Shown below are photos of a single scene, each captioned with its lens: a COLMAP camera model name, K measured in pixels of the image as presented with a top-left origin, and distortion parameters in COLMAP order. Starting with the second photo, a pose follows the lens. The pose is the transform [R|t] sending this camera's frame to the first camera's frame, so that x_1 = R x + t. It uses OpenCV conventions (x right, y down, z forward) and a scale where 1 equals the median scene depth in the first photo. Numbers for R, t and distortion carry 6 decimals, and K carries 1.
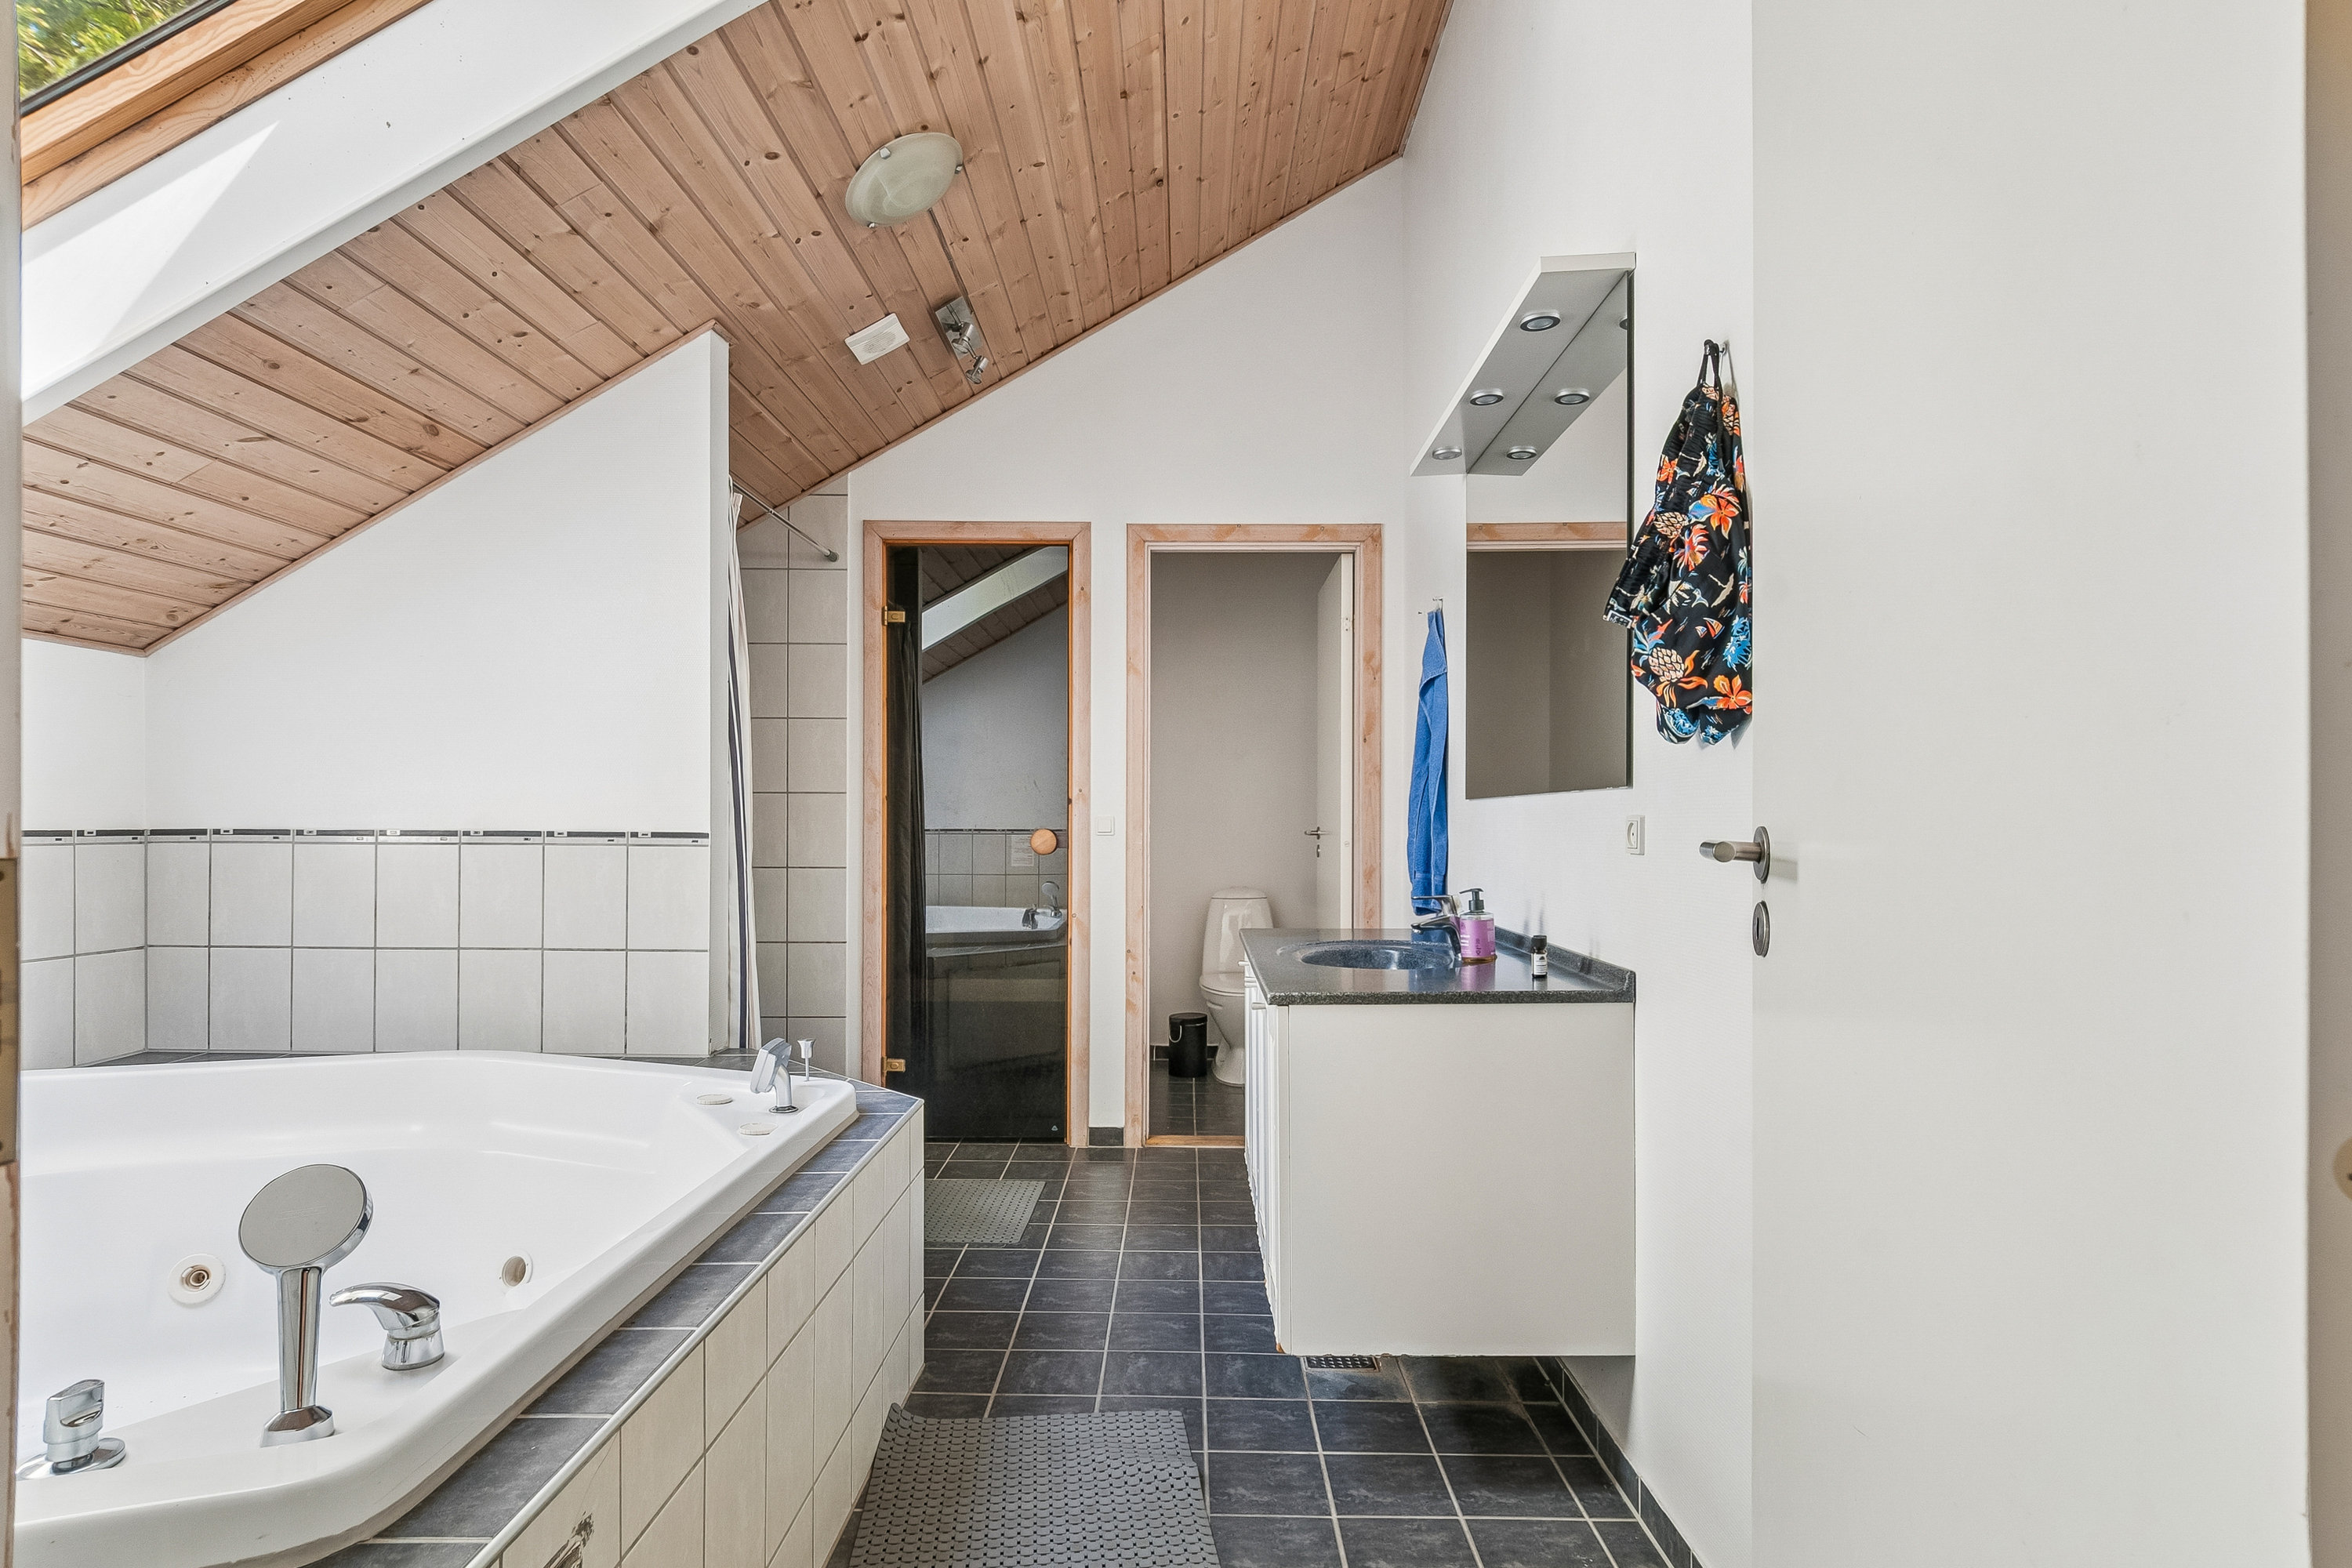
lens RADIAL K [[1223.2, 0, 1175.3], [0, 1223.2, 808.1], [0, 0, 1]] dist [0.001982, -0.001960]
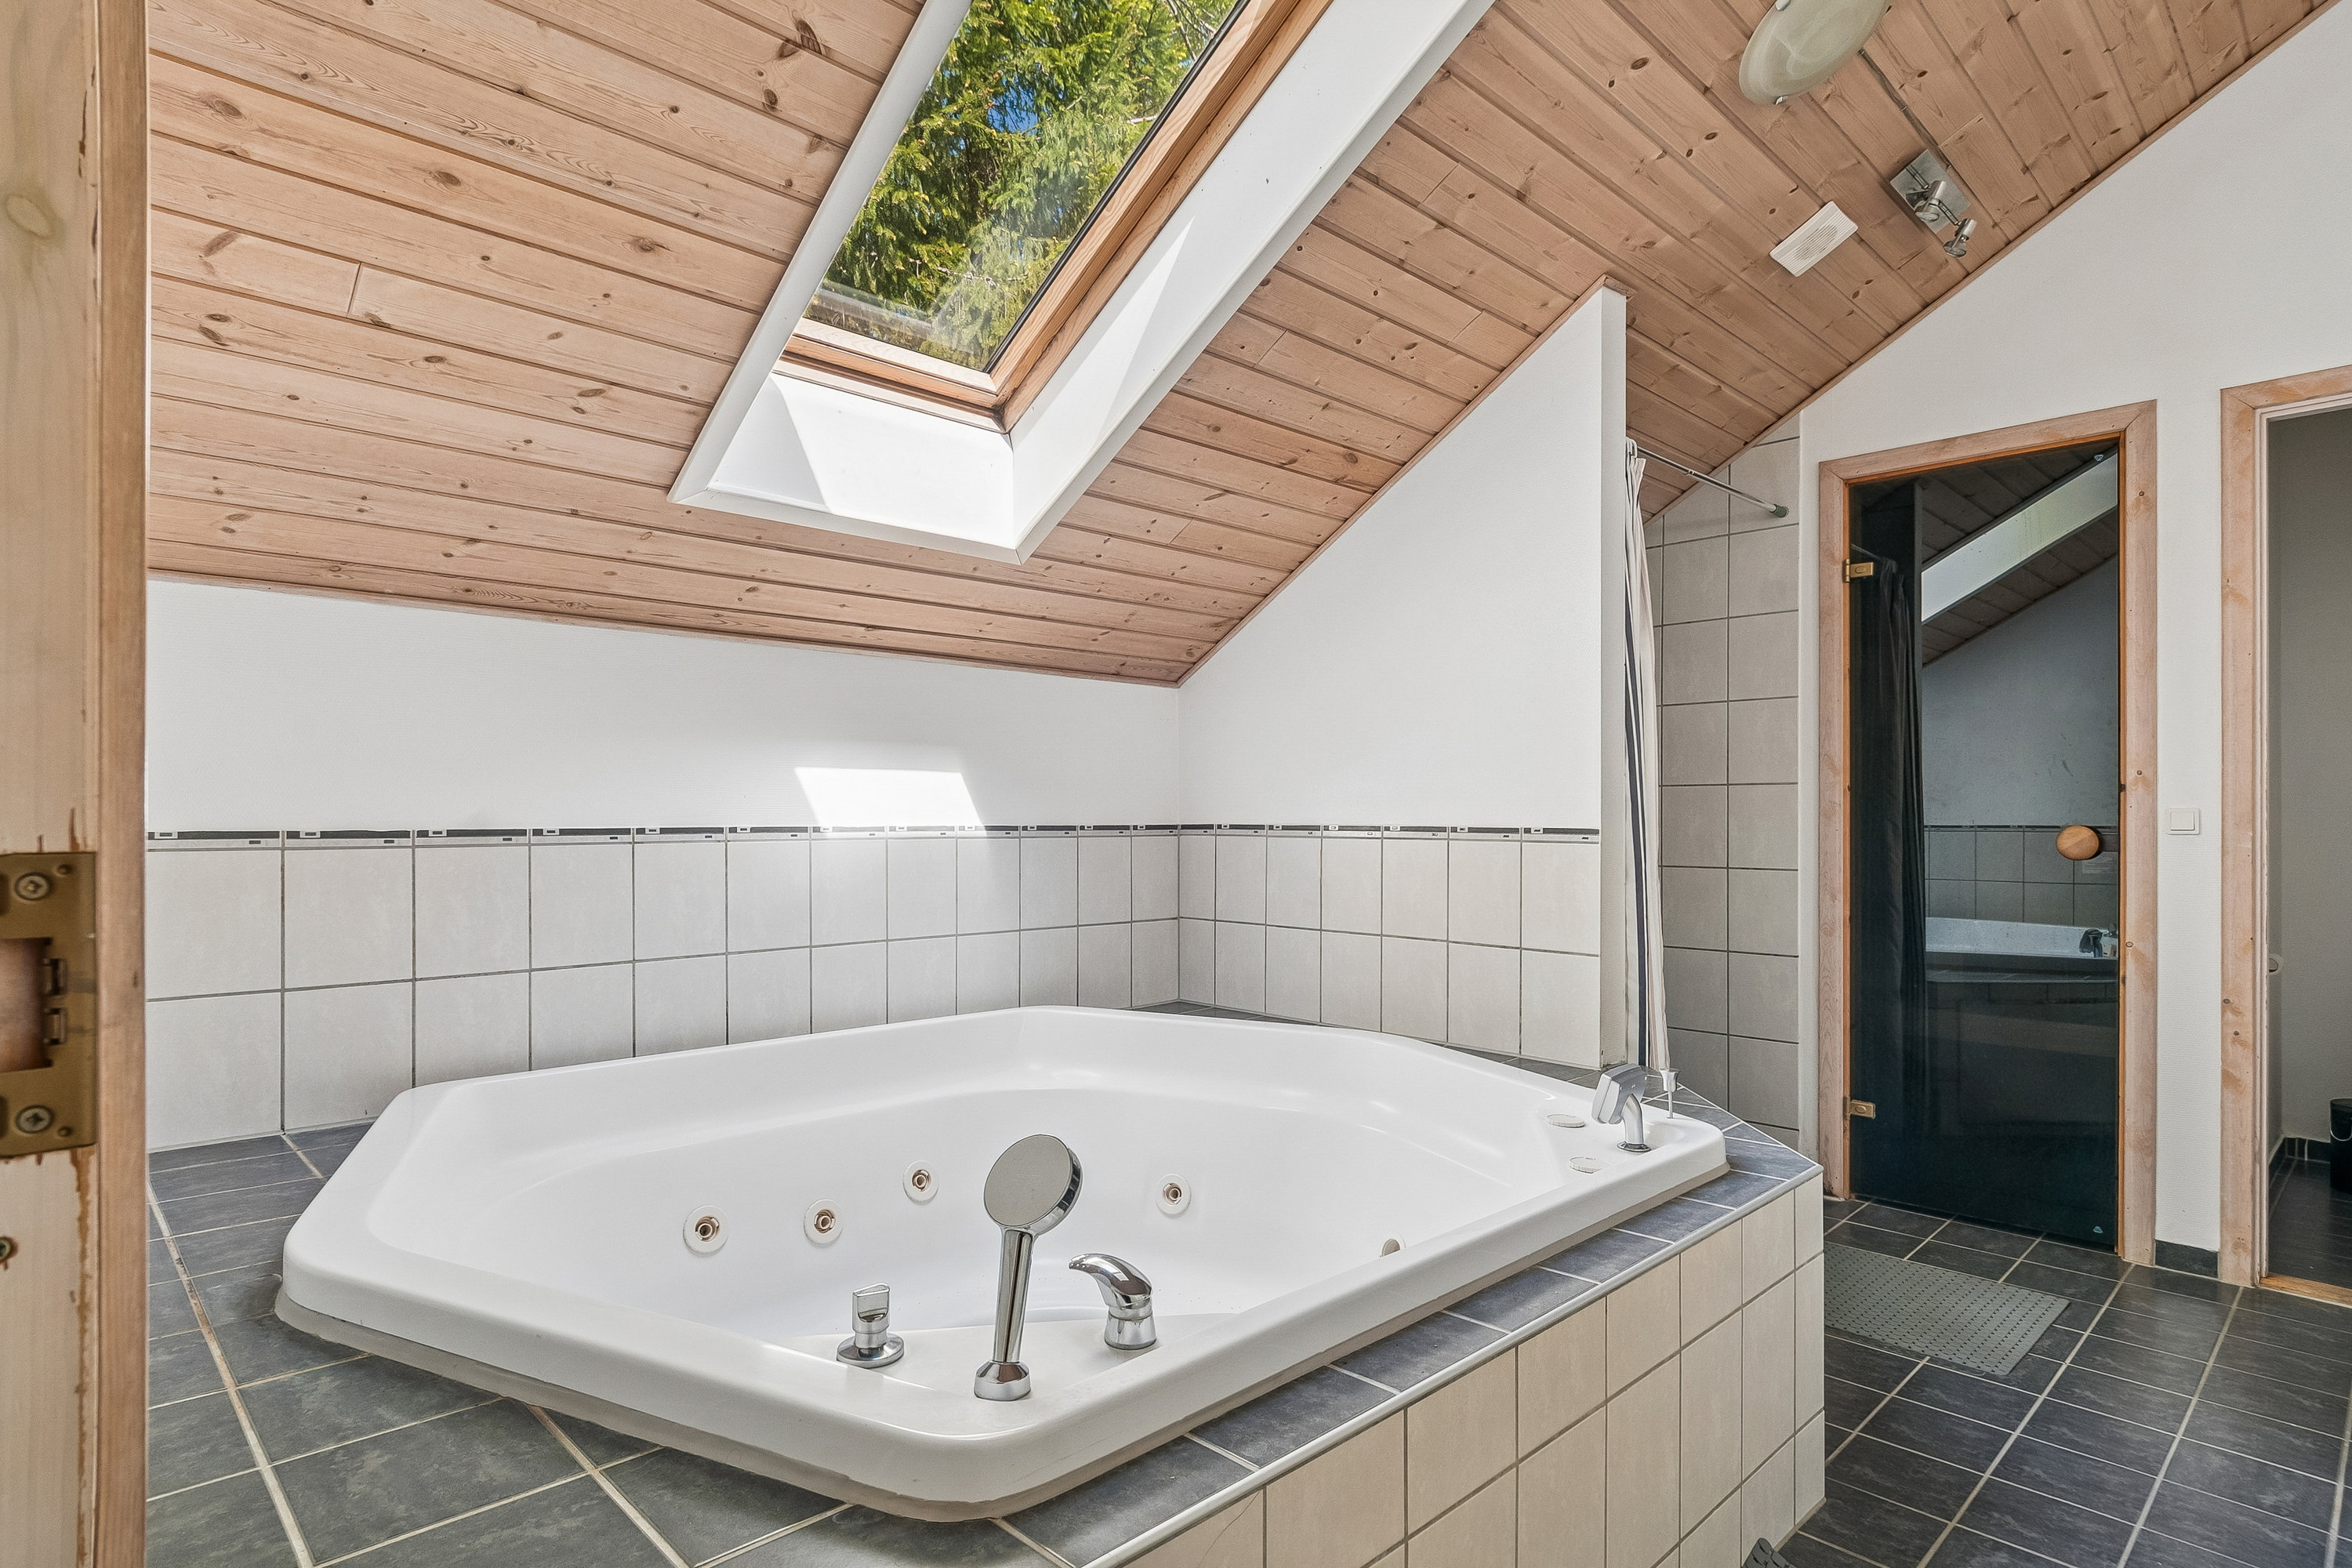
lens RADIAL K [[1223.2, 0, 1176.2], [0, 1223.2, 812.6], [0, 0, 1]] dist [0.001982, -0.001960]
pose [[0.701766, -0.006218, -0.712380, 0.054214], [0.011242, 0.999934, 0.002347, 0.001940], [0.712319, -0.009656, 0.701790, 0.118534]]
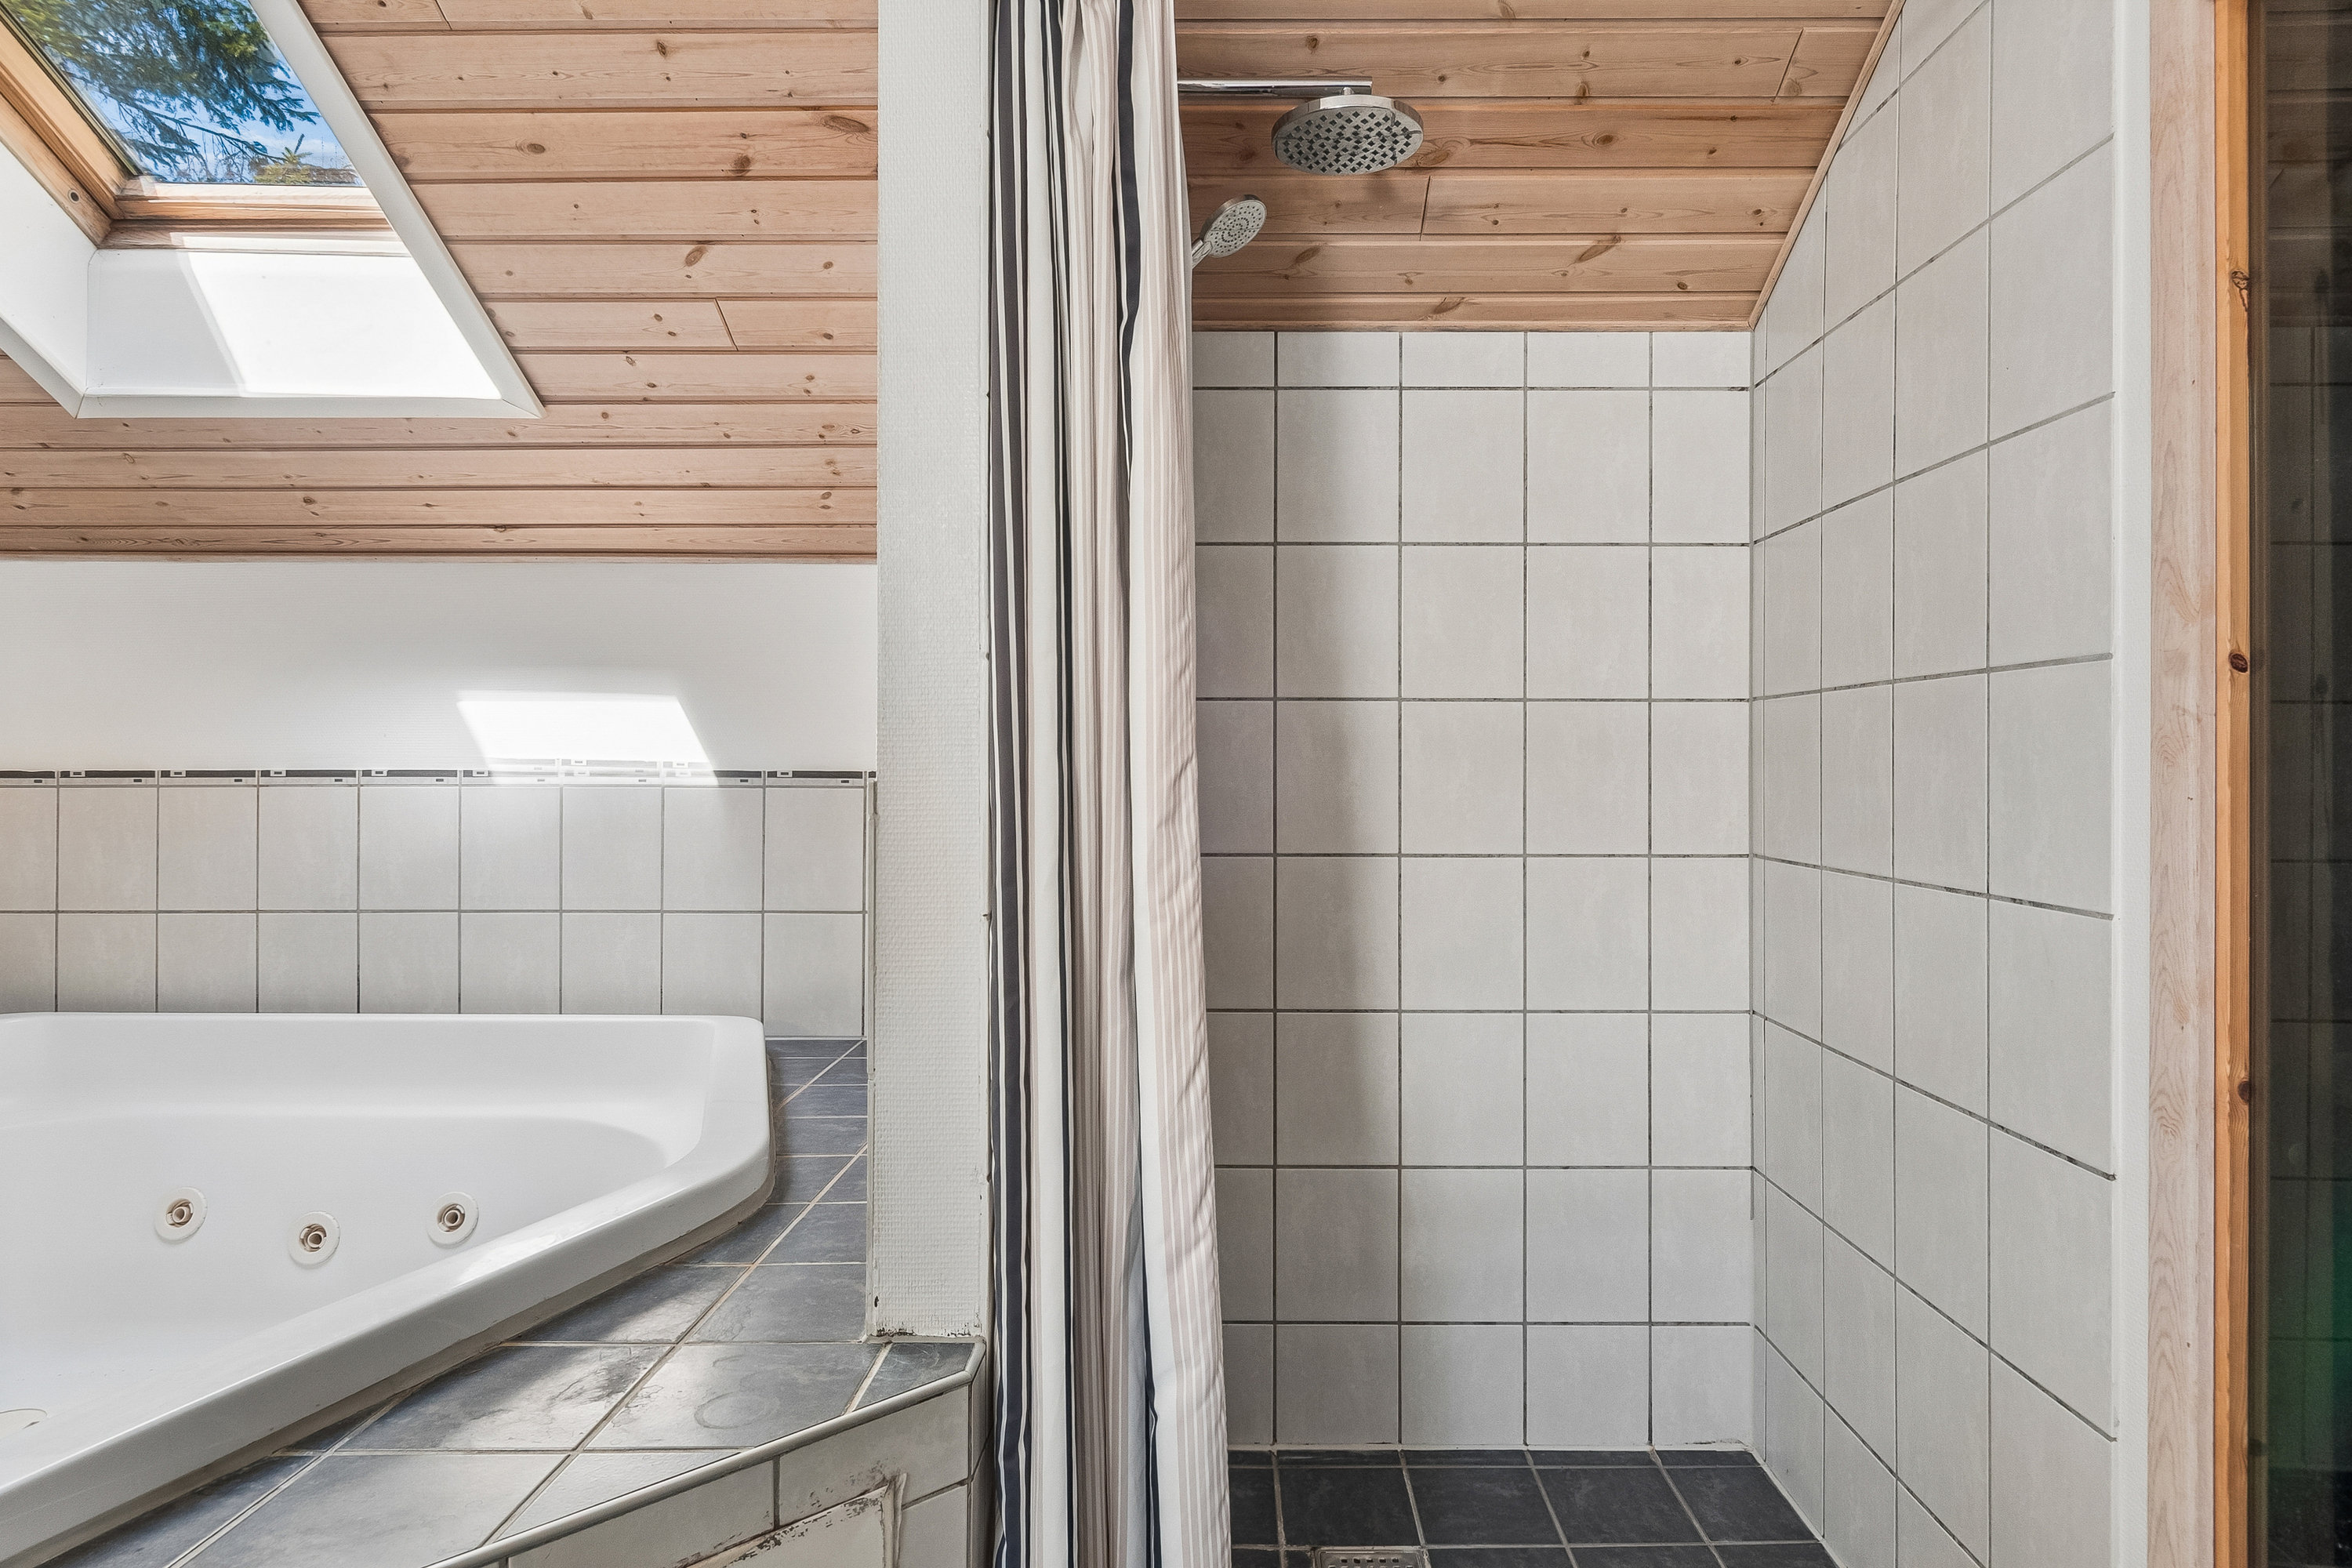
lens RADIAL K [[1312.7, 0, 1181.1], [0, 1312.7, 759.1], [0, 0, 1]] dist [-0.004969, 0.000132]
pose [[0.011606, -0.003775, -0.999926, 0.050289], [0.011515, 0.999927, -0.003642, 0.013890], [0.999866, -0.011472, 0.011648, 1.108128]]
